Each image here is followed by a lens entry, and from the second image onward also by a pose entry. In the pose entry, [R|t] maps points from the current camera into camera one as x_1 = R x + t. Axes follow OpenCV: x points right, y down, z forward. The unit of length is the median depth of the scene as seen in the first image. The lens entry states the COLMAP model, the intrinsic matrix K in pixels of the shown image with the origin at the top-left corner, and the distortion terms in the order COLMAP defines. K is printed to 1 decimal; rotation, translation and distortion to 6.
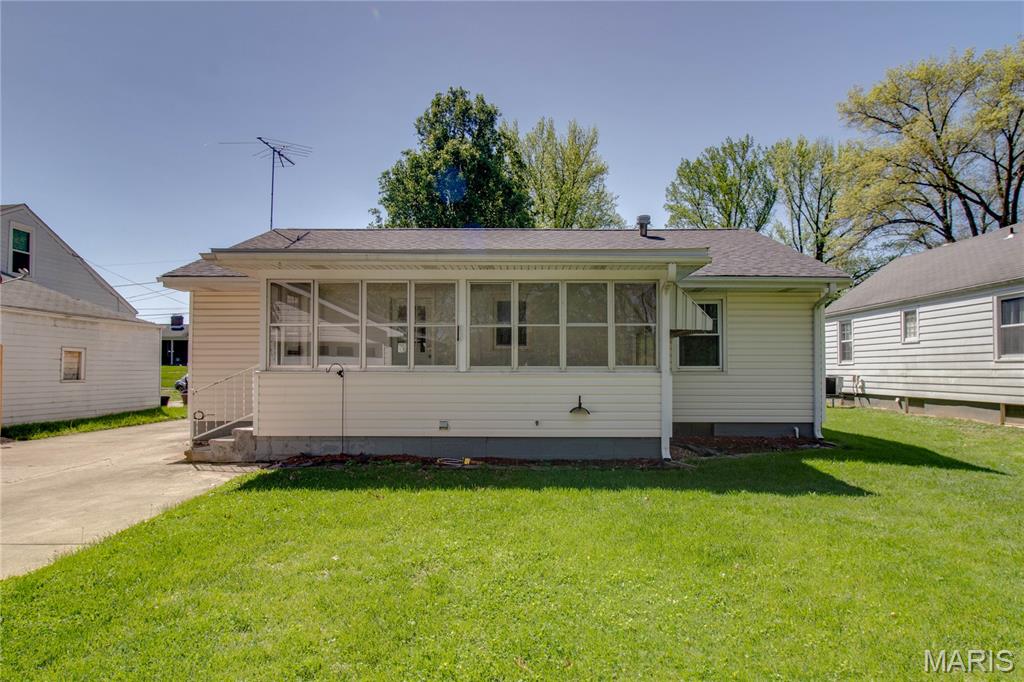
lens RADIAL K [[593.1, 0, 510.2], [0, 593.1, 345.7], [0, 0, 1]] dist [0.000320, -0.003988]
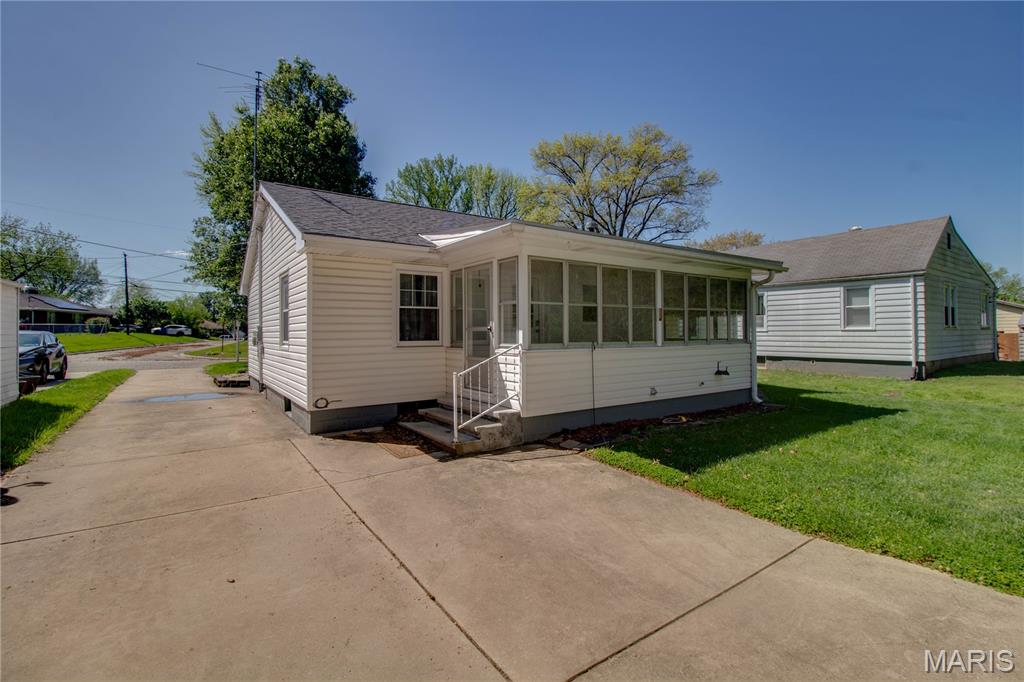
lens RADIAL K [[482.7, 0, 514.8], [0, 482.7, 335.4], [0, 0, 1]] dist [-0.001545, -0.001767]
pose [[0.809134, -0.008026, 0.587569, -0.700705], [-0.016812, 0.999181, 0.036800, -0.006298], [-0.587384, -0.039655, 0.808337, 0.303545]]
